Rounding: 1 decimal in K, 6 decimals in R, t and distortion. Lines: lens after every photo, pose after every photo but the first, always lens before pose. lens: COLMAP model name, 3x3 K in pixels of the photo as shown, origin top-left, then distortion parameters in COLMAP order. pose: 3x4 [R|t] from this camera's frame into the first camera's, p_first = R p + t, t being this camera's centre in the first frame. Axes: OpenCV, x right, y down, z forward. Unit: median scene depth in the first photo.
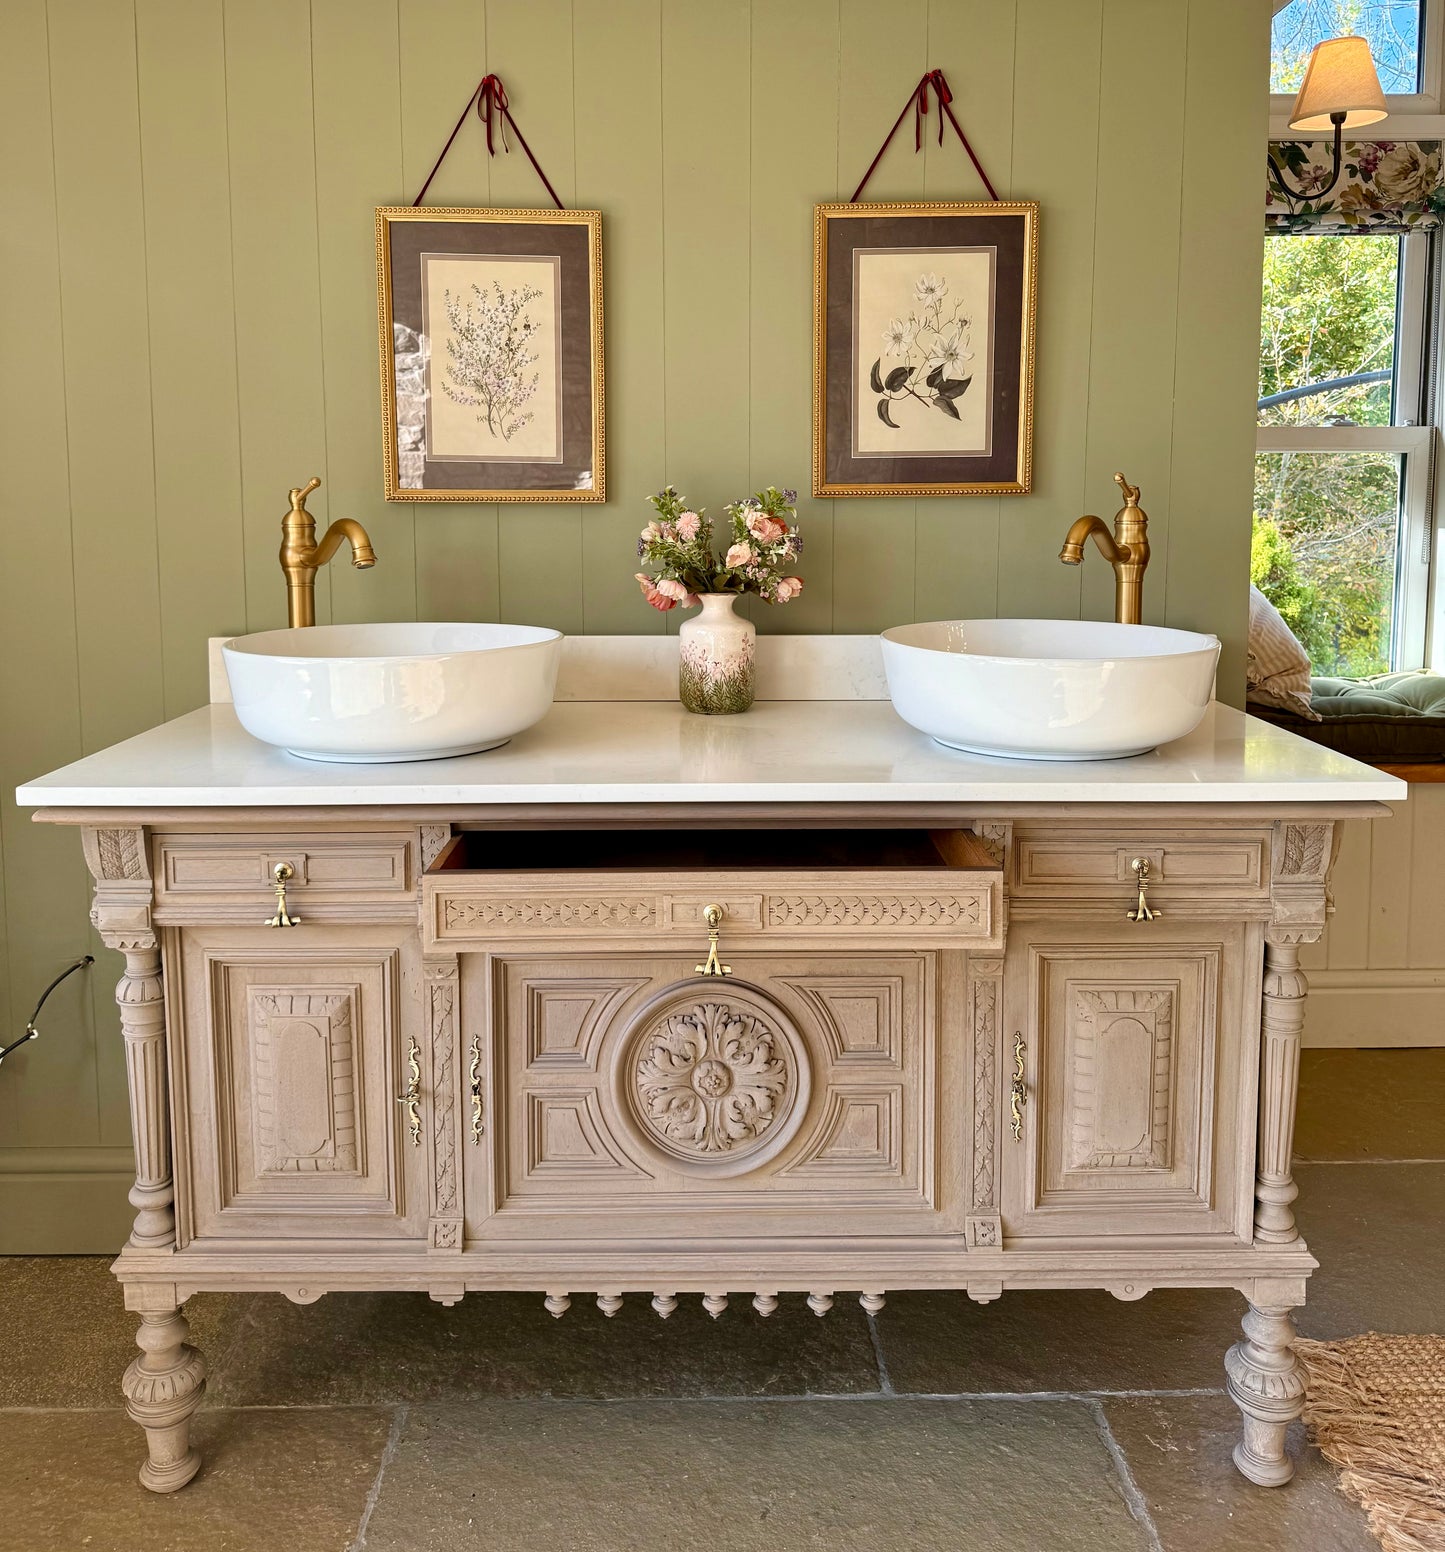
lens RADIAL K [[1358.5, 0, 718.5], [0, 1358.5, 621.6], [0, 0, 1]] dist [0.041860, -0.052776]
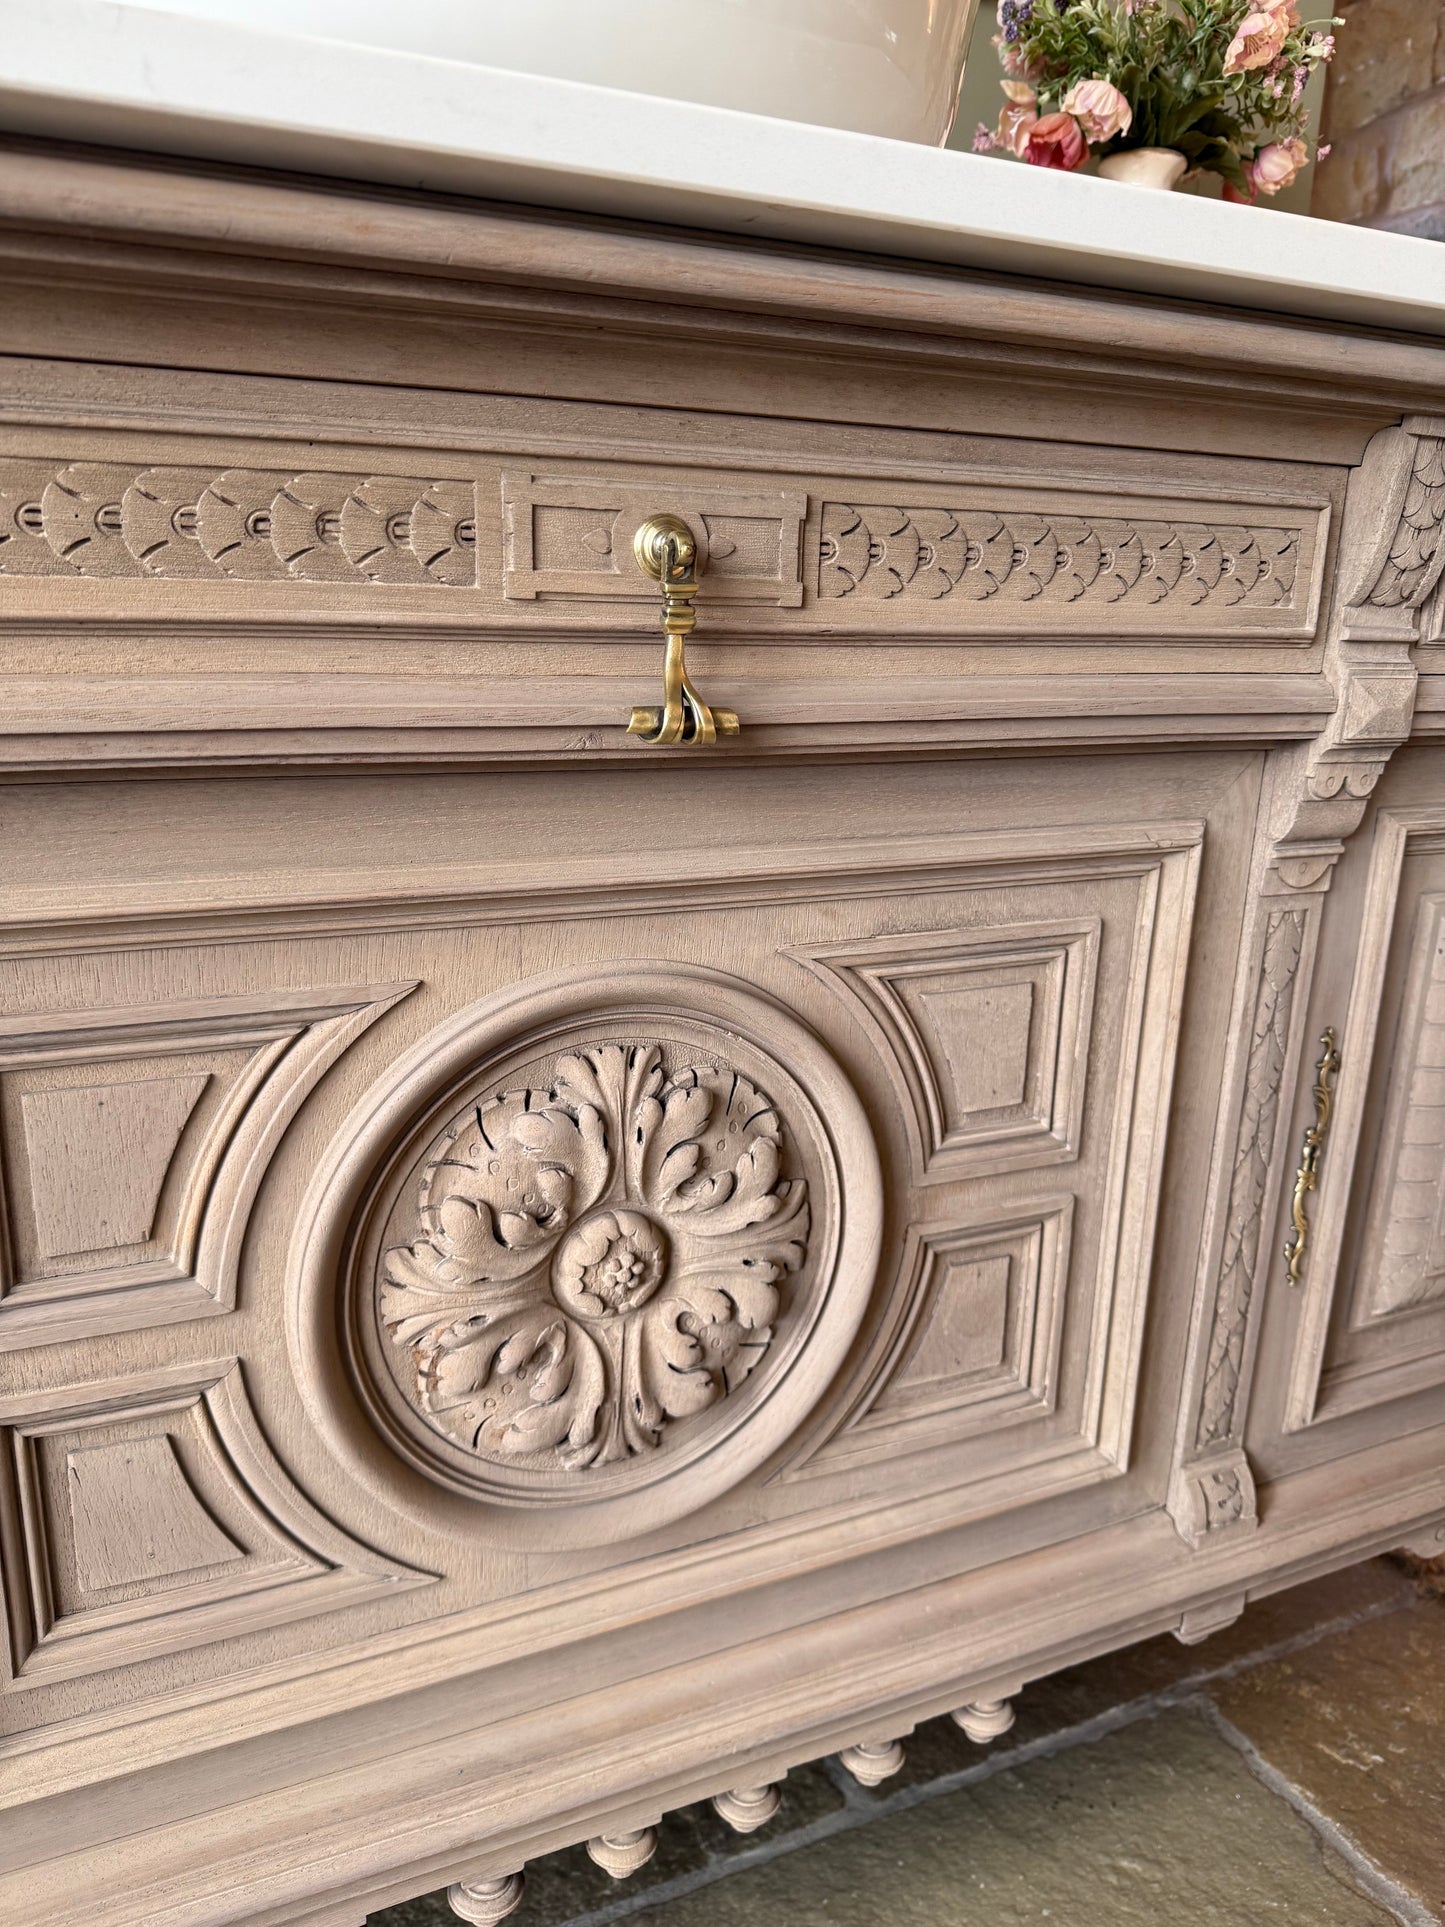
lens RADIAL K [[1373.1, 0, 719.6], [0, 1373.1, 959.9], [0, 0, 1]] dist [0.036643, -0.053243]
pose [[0.914321, -0.077276, 0.397549, -0.105466], [0.008261, 0.984982, 0.172460, 0.203076], [-0.404905, -0.154400, 0.901228, 0.691743]]
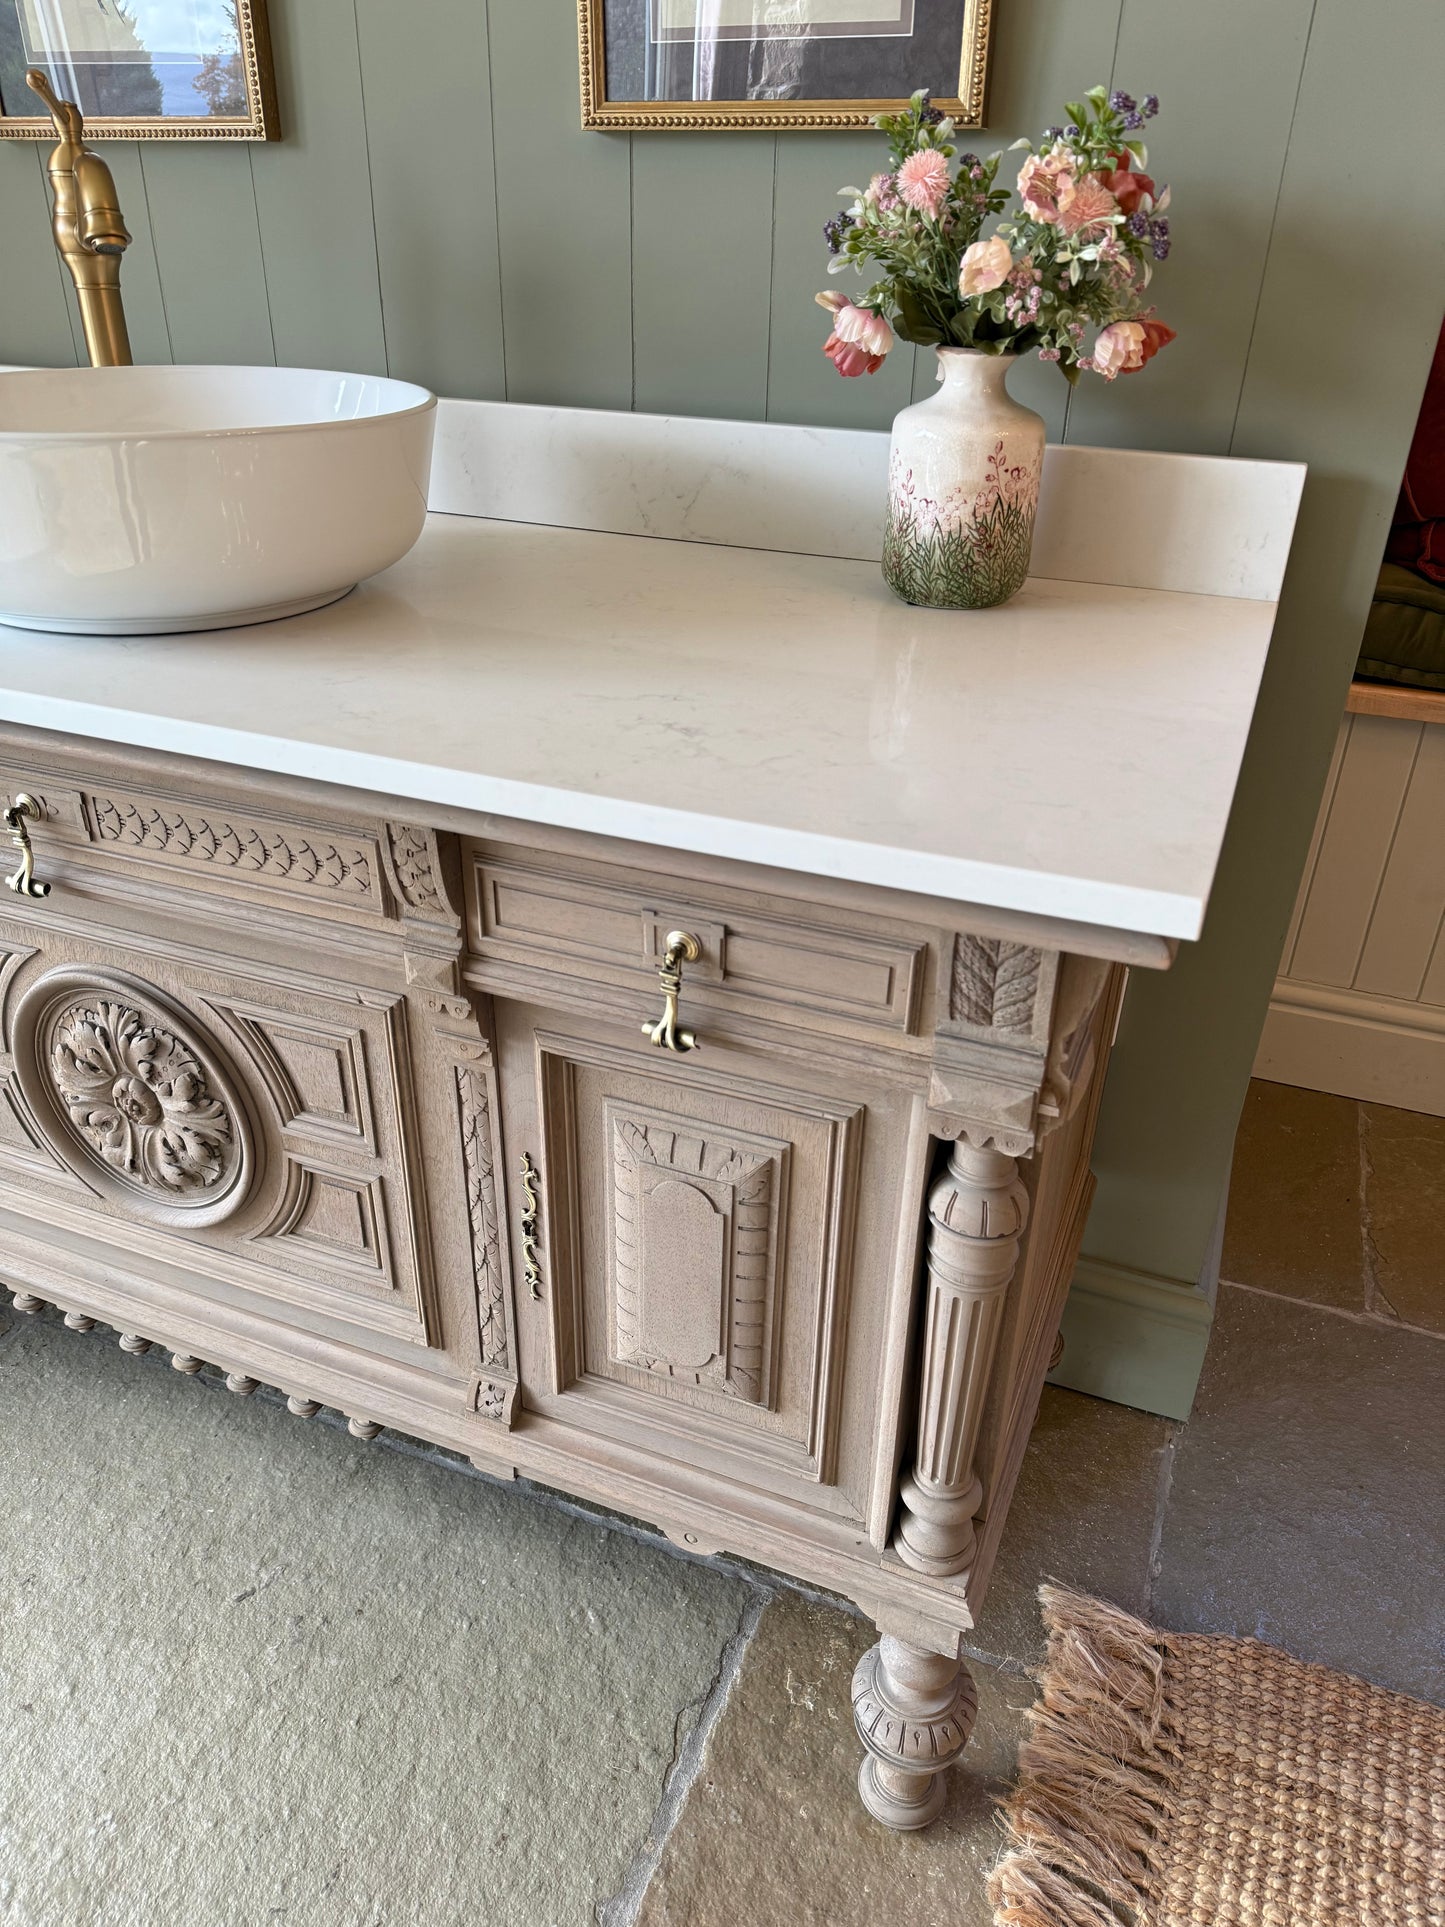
lens RADIAL K [[1375.1, 0, 716.1], [0, 1375.1, 981.1], [0, 0, 1]] dist [0.037961, -0.040511]
pose [[0.919457, 0.209023, -0.333028, 0.467921], [-0.057046, 0.908945, 0.412994, -0.018520], [0.389030, -0.360733, 0.847660, 0.542302]]
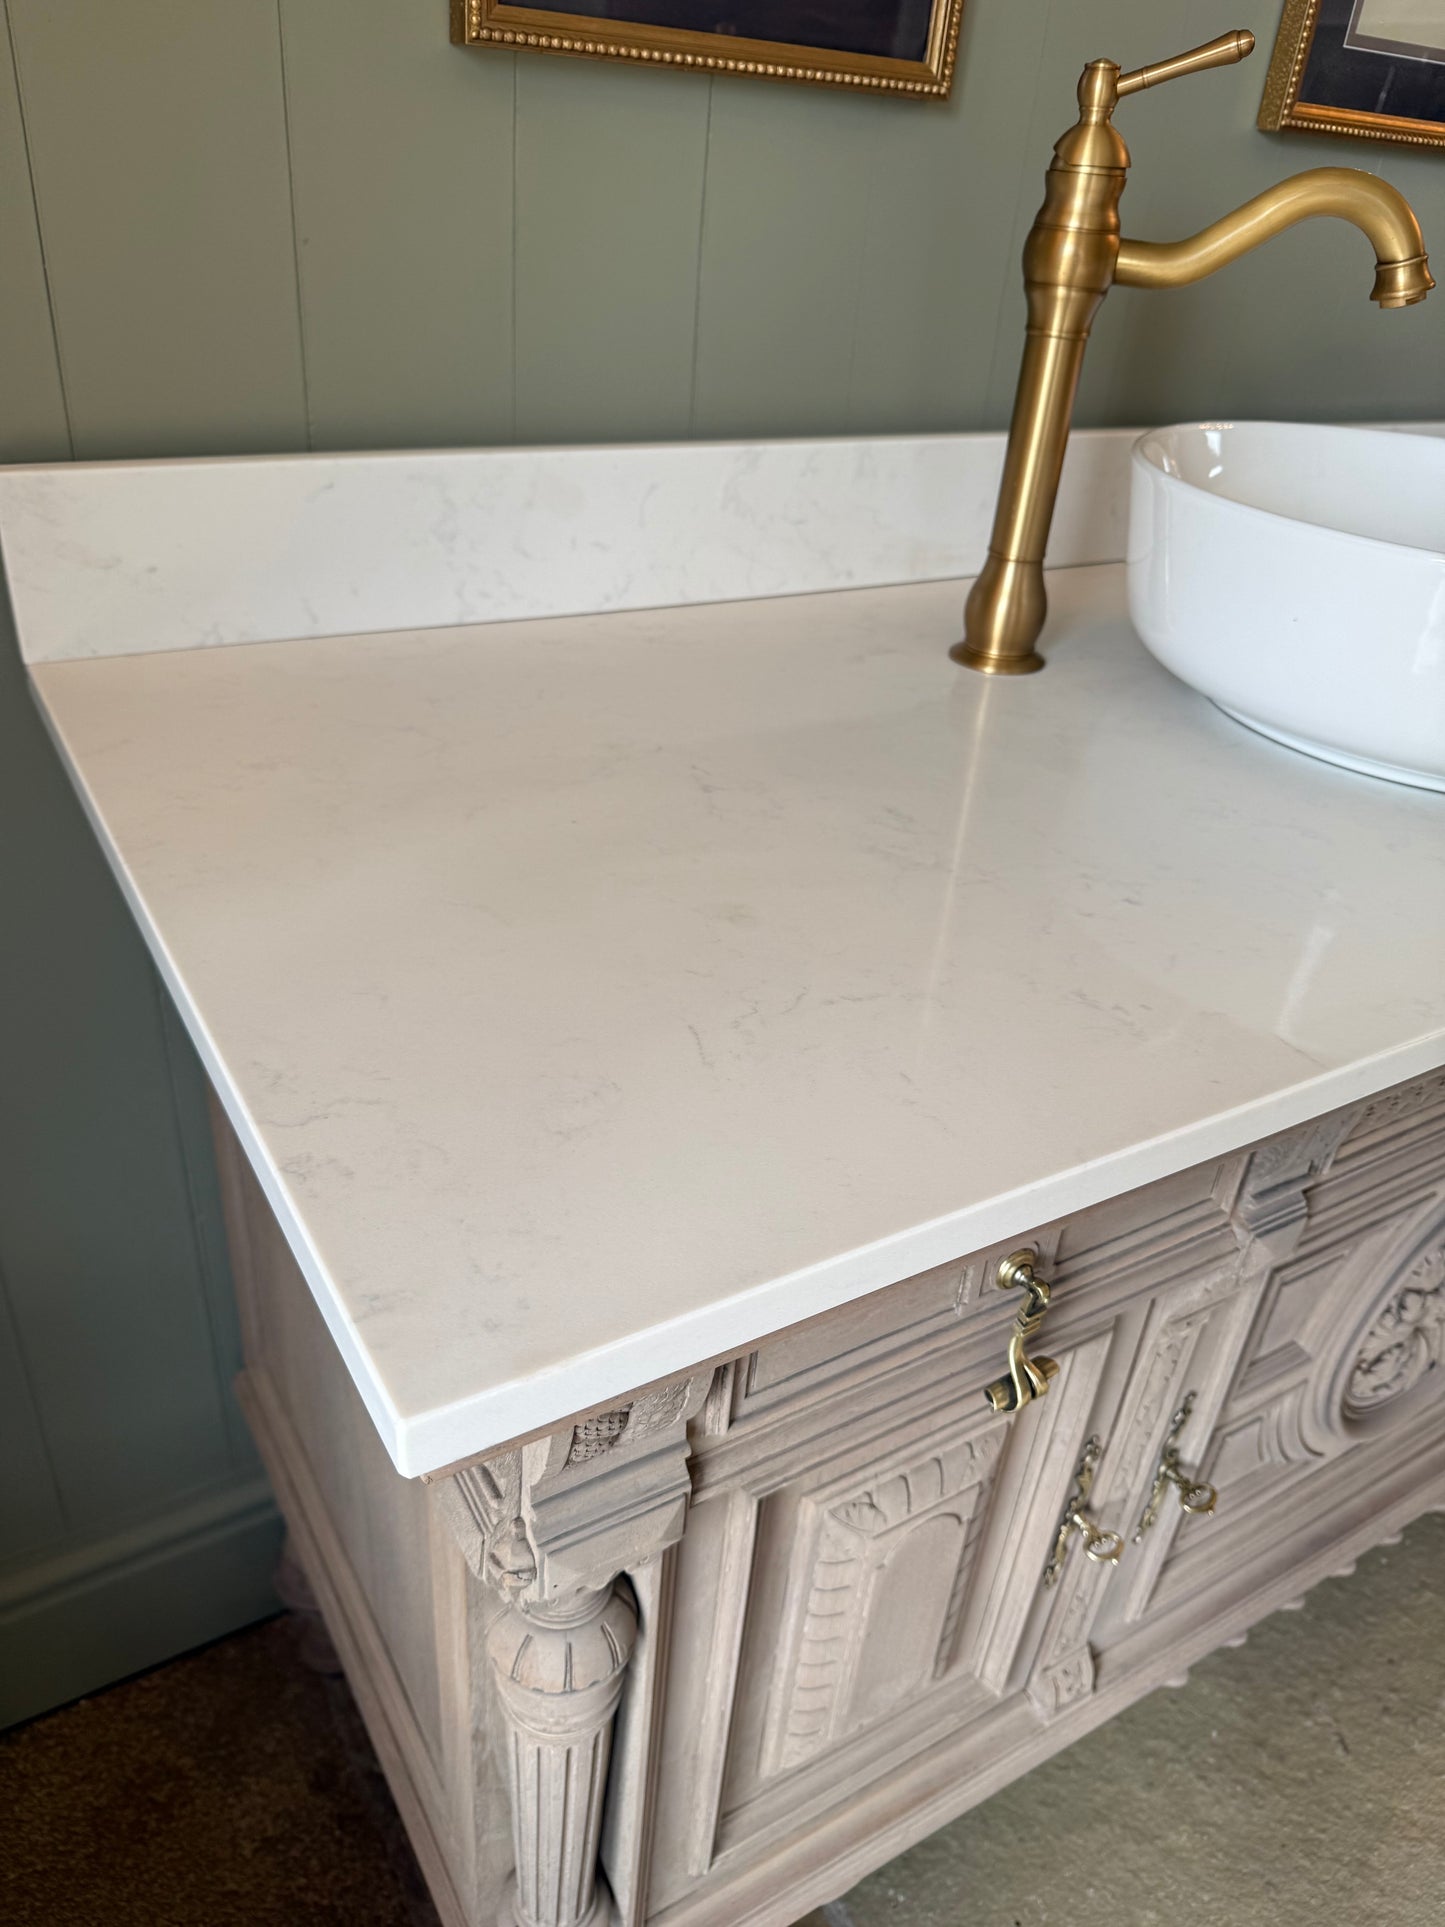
lens RADIAL K [[1363.7, 0, 737.3], [0, 1363.7, 965.5], [0, 0, 1]] dist [0.024736, -0.037297]
pose [[0.852070, -0.204600, 0.481784, -0.505157], [-0.032689, 0.897843, 0.439101, -0.038454], [-0.522406, -0.389894, 0.758337, 0.758549]]
